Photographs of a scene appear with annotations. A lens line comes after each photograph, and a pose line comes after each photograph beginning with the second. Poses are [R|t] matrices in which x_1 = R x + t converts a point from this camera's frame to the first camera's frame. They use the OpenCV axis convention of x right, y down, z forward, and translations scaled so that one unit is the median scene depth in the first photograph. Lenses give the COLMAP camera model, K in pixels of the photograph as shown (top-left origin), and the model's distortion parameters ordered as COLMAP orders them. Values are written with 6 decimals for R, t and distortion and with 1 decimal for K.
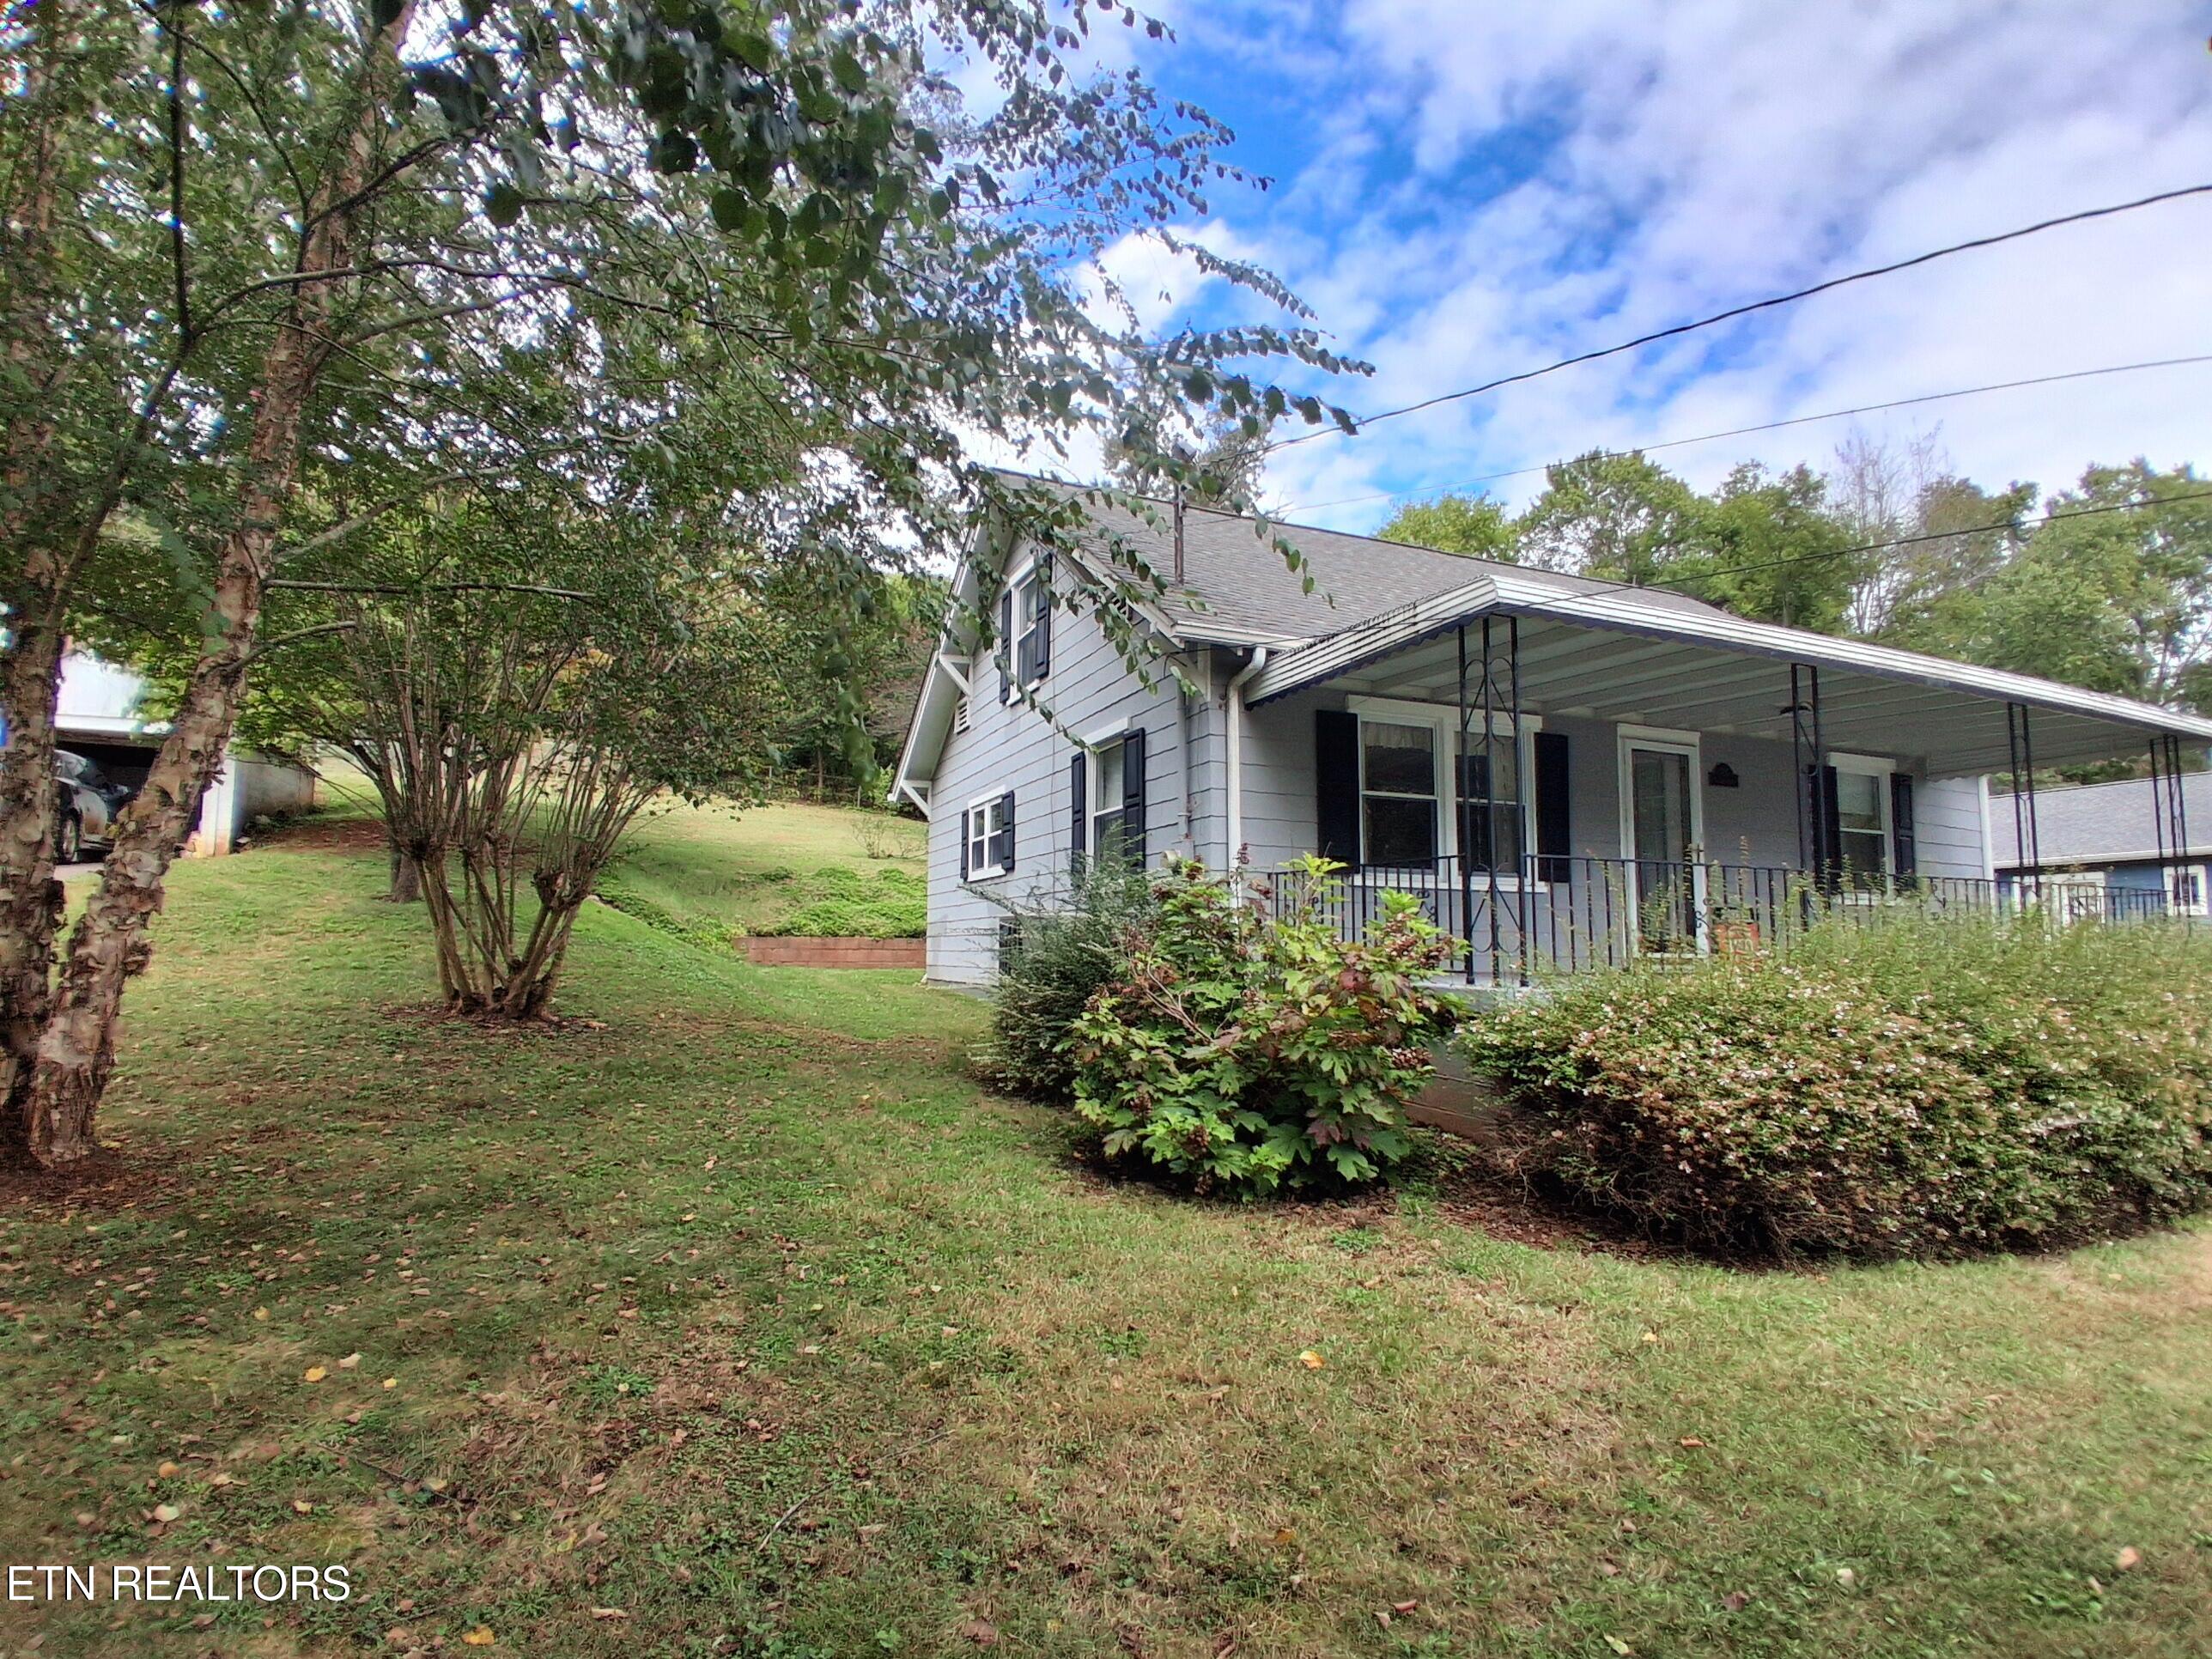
lens RADIAL K [[1103.0, 0, 1091.2], [0, 1103.0, 858.0], [0, 0, 1]] dist [0.019676, -0.058046]
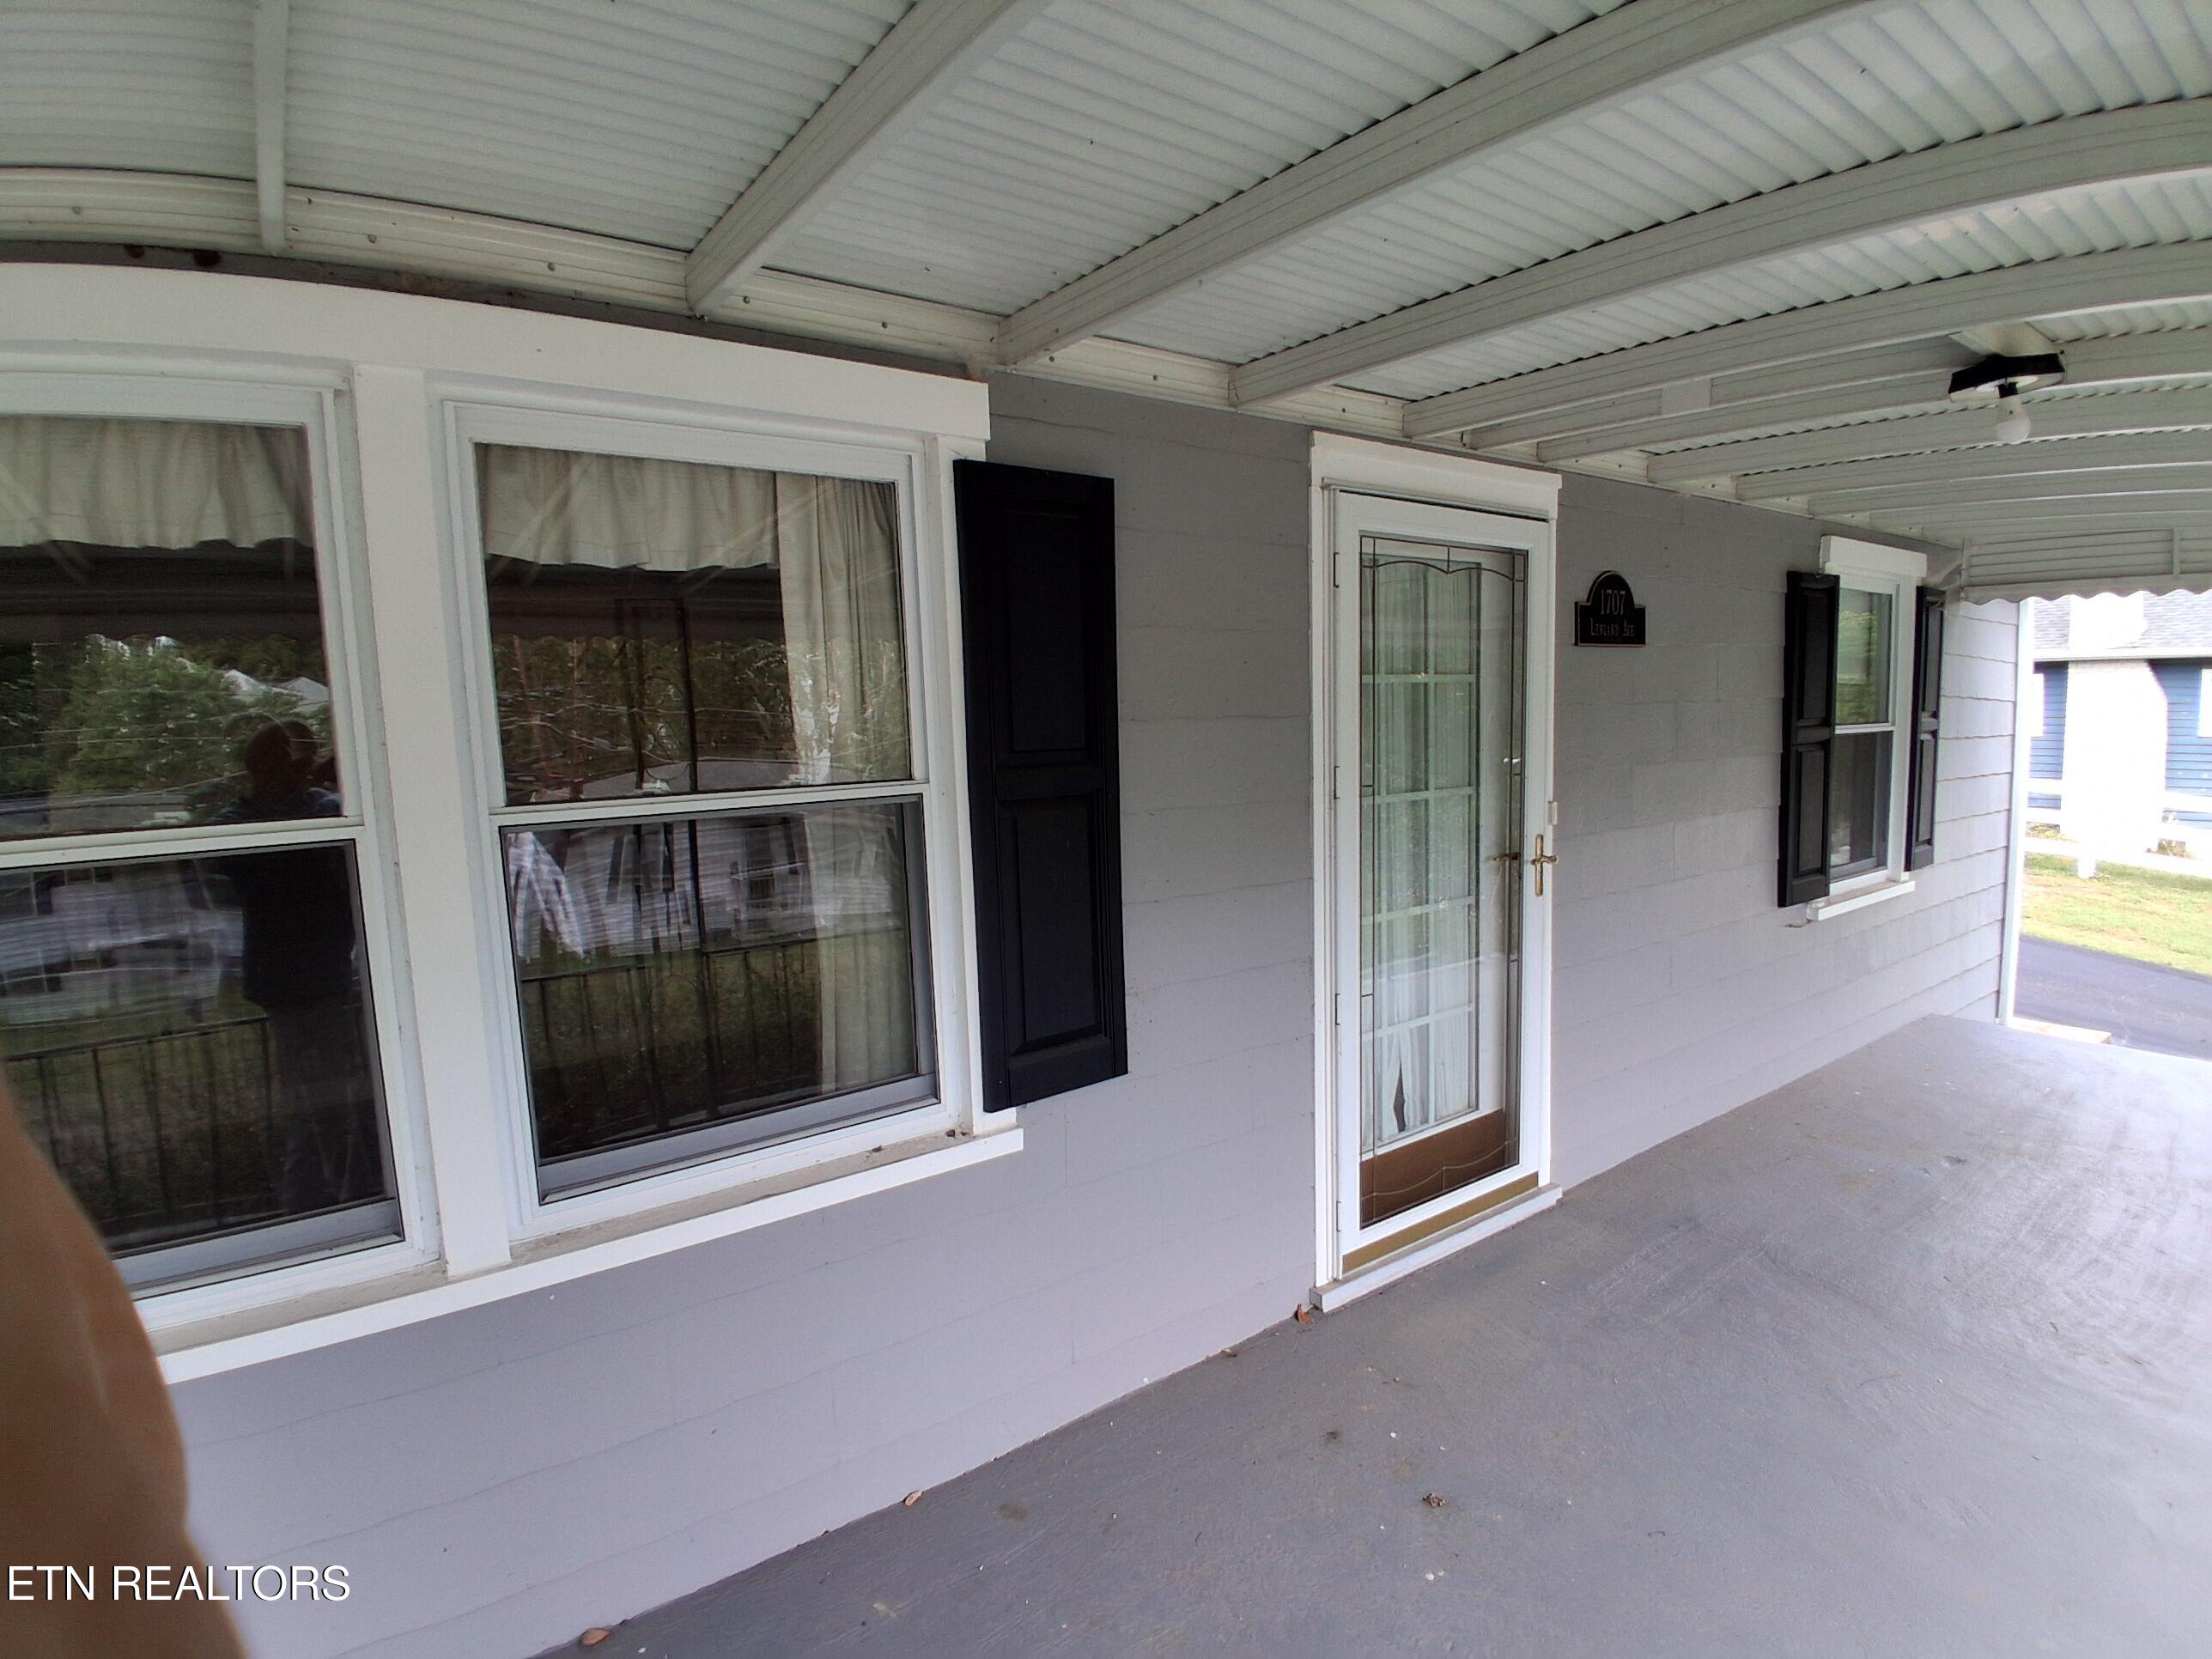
lens RADIAL K [[1103.0, 0, 1091.2], [0, 1103.0, 858.0], [0, 0, 1]] dist [0.019676, -0.058046]
pose [[0.974965, -0.066395, 0.212215, 0.348308], [0.023514, 0.979814, 0.198524, -0.073029], [-0.221112, -0.188564, 0.956845, 0.711137]]
